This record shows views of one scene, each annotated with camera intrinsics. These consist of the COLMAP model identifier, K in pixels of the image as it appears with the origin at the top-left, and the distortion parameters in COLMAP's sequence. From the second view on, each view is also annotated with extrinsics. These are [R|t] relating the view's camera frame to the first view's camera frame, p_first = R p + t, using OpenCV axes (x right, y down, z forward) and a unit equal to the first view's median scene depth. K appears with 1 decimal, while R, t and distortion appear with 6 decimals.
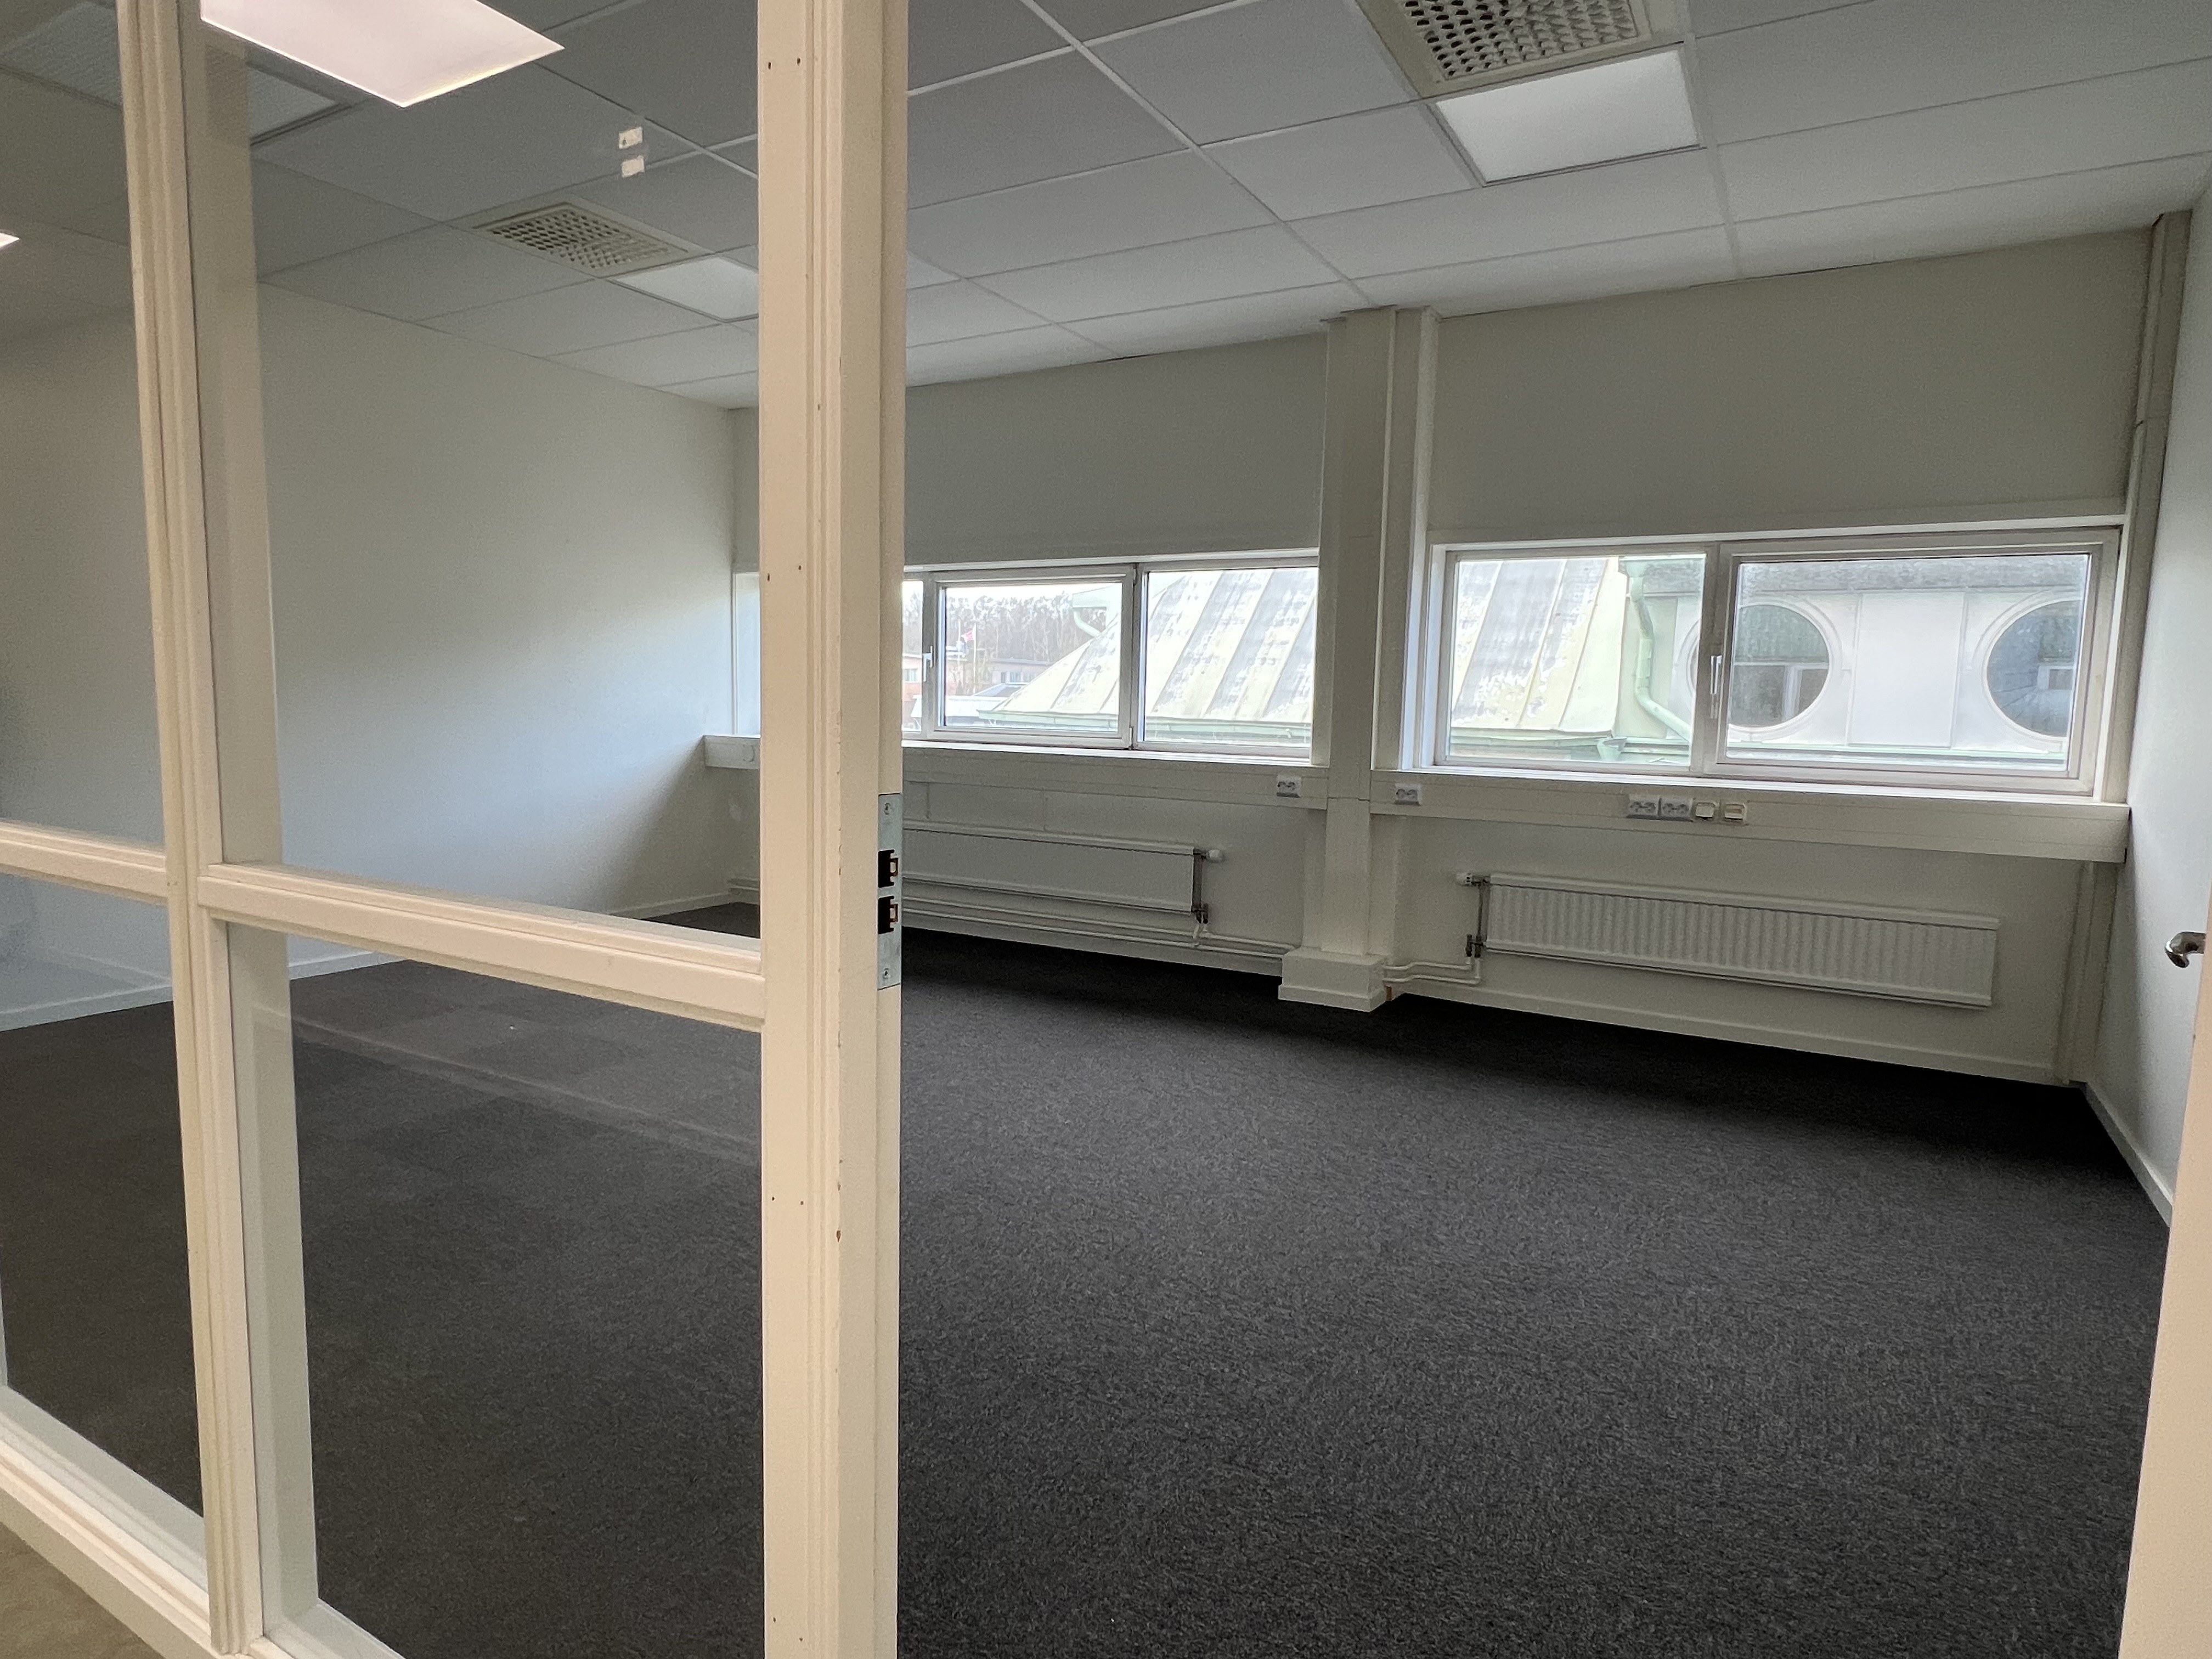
lens RADIAL K [[1266.3, 0, 983.1], [0, 1266.3, 829.2], [0, 0, 1]] dist [0.009498, 0.001337]
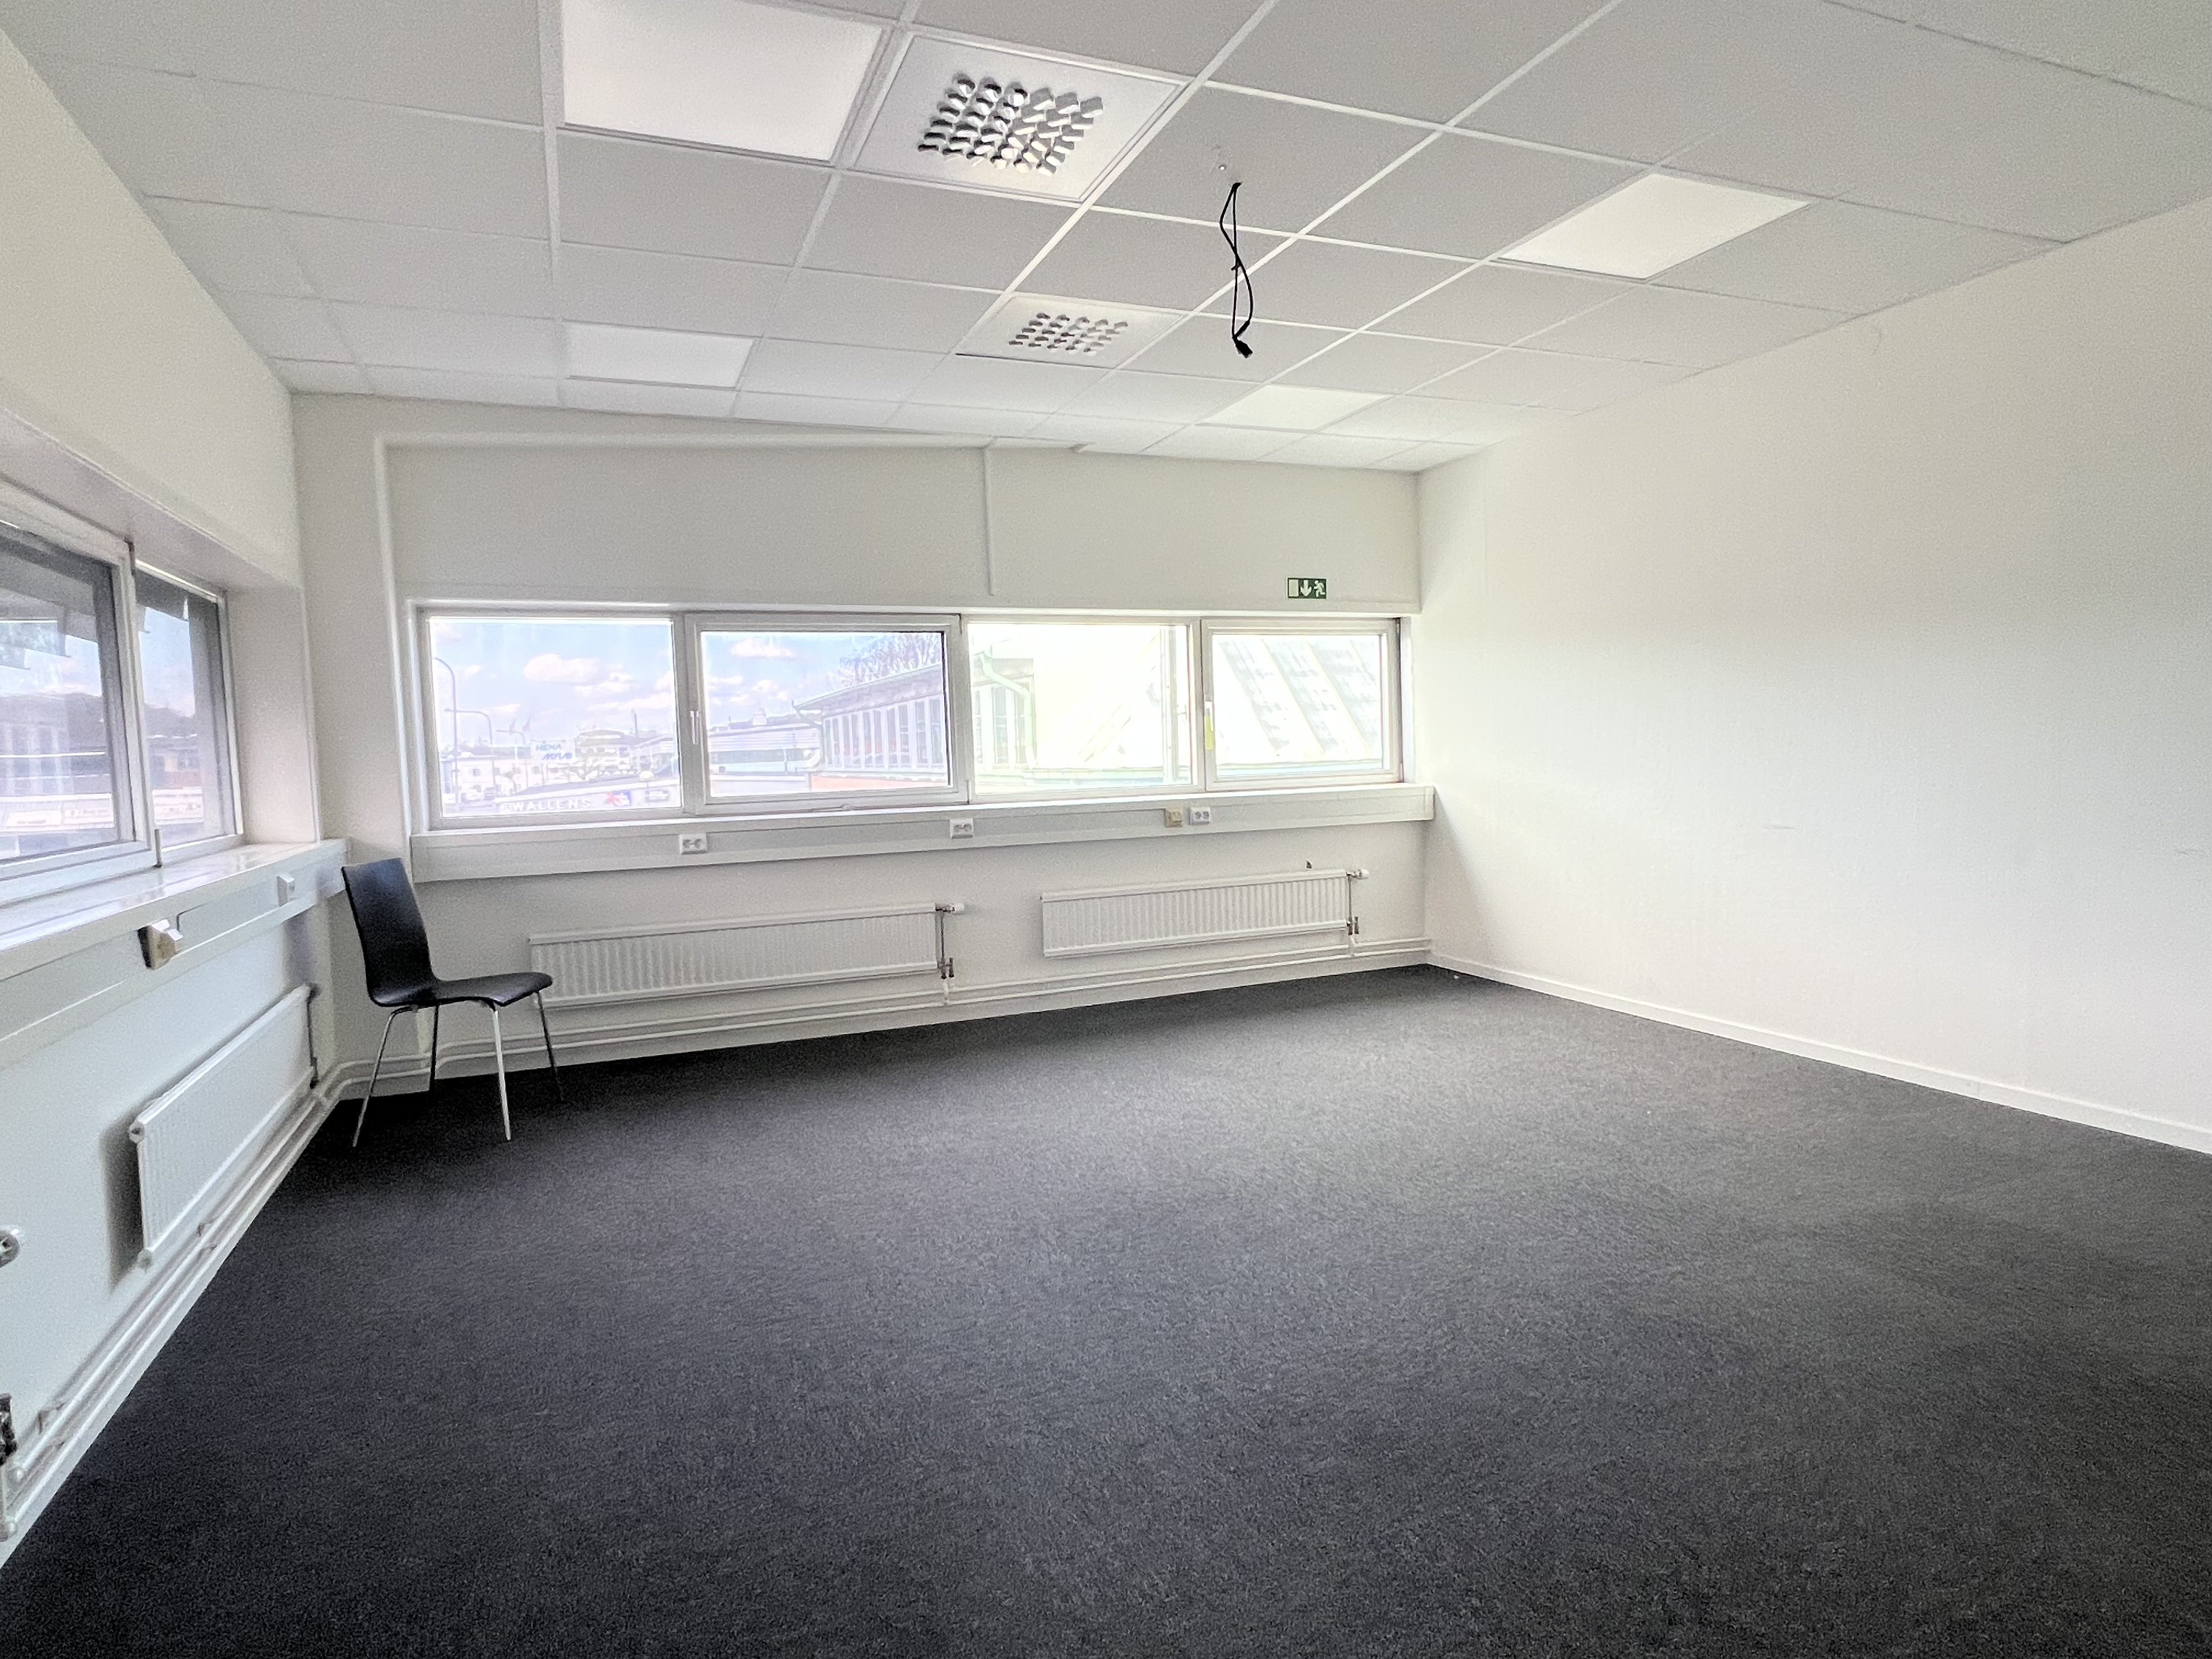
lens RADIAL K [[1266.3, 0, 1100.8], [0, 1266.3, 832.9], [0, 0, 1]] dist [0.009498, 0.001337]
pose [[0.581599, -0.094199, 0.808003, -0.971348], [0.130778, 0.991180, 0.021420, -0.079088], [-0.802894, 0.093211, 0.588789, 0.564916]]
